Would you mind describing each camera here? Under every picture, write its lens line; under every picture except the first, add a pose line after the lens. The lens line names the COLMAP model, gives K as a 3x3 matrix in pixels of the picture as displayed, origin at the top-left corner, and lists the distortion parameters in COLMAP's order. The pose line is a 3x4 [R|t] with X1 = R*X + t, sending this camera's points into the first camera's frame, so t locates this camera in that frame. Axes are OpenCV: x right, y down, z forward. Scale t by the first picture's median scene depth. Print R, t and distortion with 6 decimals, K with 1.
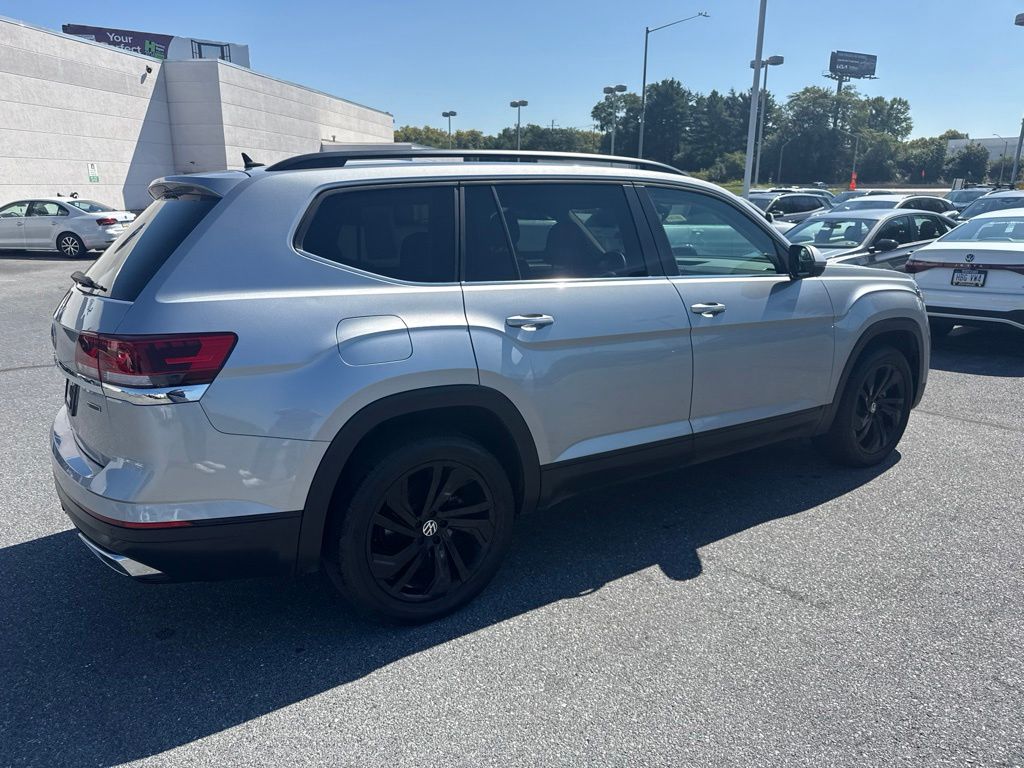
lens RADIAL K [[729.0, 0, 503.0], [0, 729.0, 386.0], [0, 0, 1]] dist [0.015292, -0.026159]
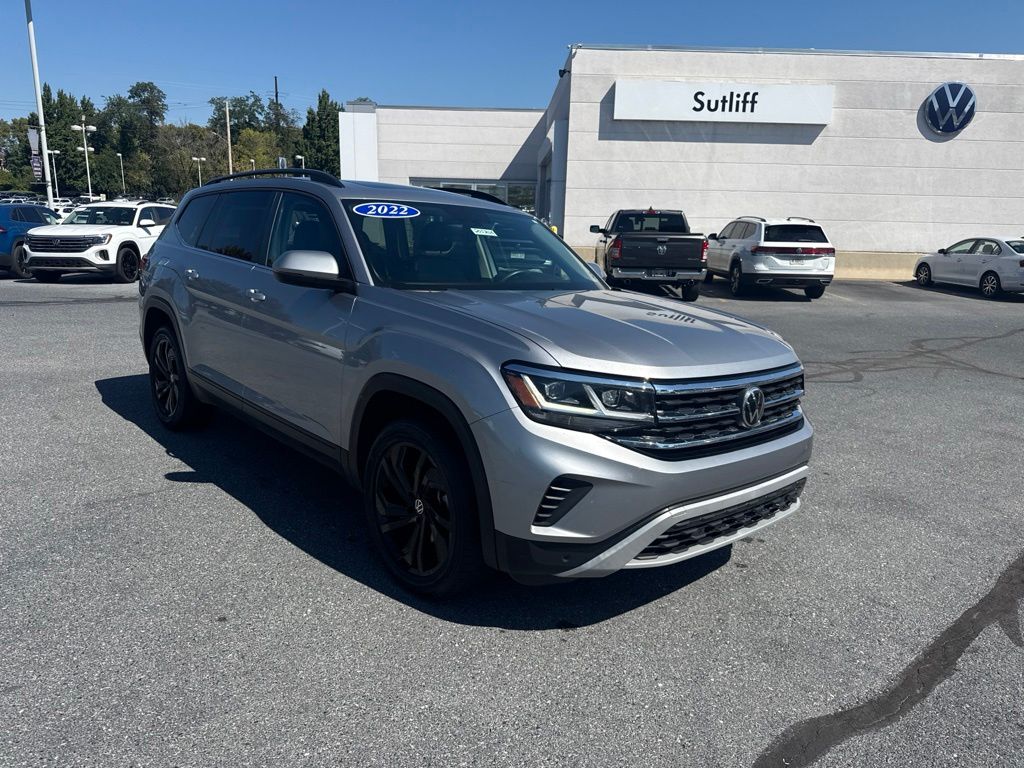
lens RADIAL K [[724.8, 0, 505.1], [0, 724.8, 377.1], [0, 0, 1]] dist [0.006423, -0.010690]
pose [[0.151704, 0.210238, -0.965809, 0.180911], [-0.279097, 0.946467, 0.162188, -0.034132], [0.948204, 0.244950, 0.202259, 0.143571]]
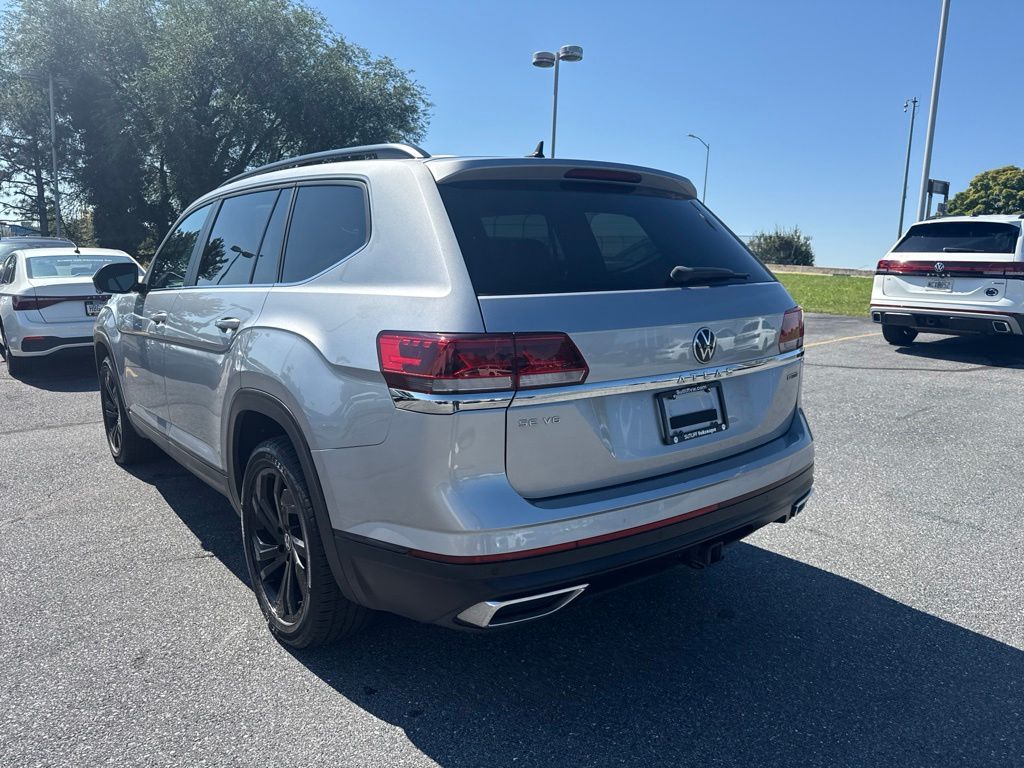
lens RADIAL K [[738.9, 0, 512.0], [0, 738.9, 384.0], [0, 0, 1]] dist [0.010234, -0.027707]
pose [[-0.085947, -0.149750, 0.984981, -0.141146], [0.229617, 0.959048, 0.165843, -0.021269], [-0.969479, 0.240422, -0.048042, 0.126658]]
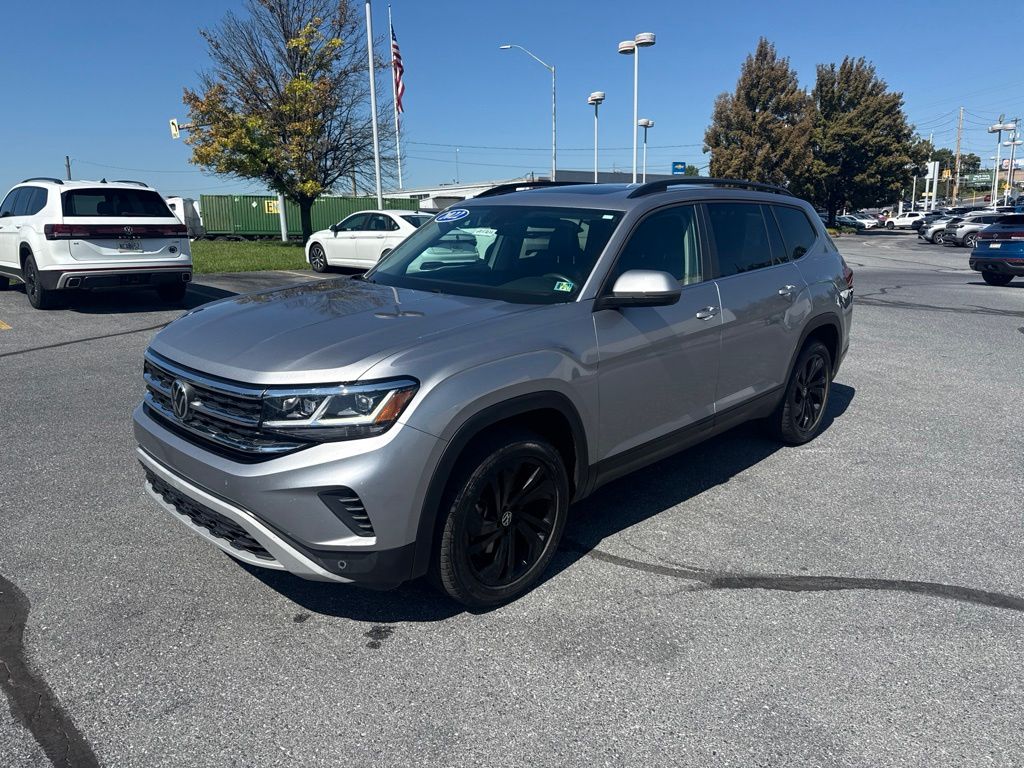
lens RADIAL K [[726.4, 0, 519.0], [0, 726.4, 389.5], [0, 0, 1]] dist [0.003141, -0.010074]
pose [[-0.972236, 0.065882, -0.224537, 0.065217], [-0.045272, 0.888462, 0.456712, -0.073969], [0.229582, 0.454197, -0.860812, 0.297540]]
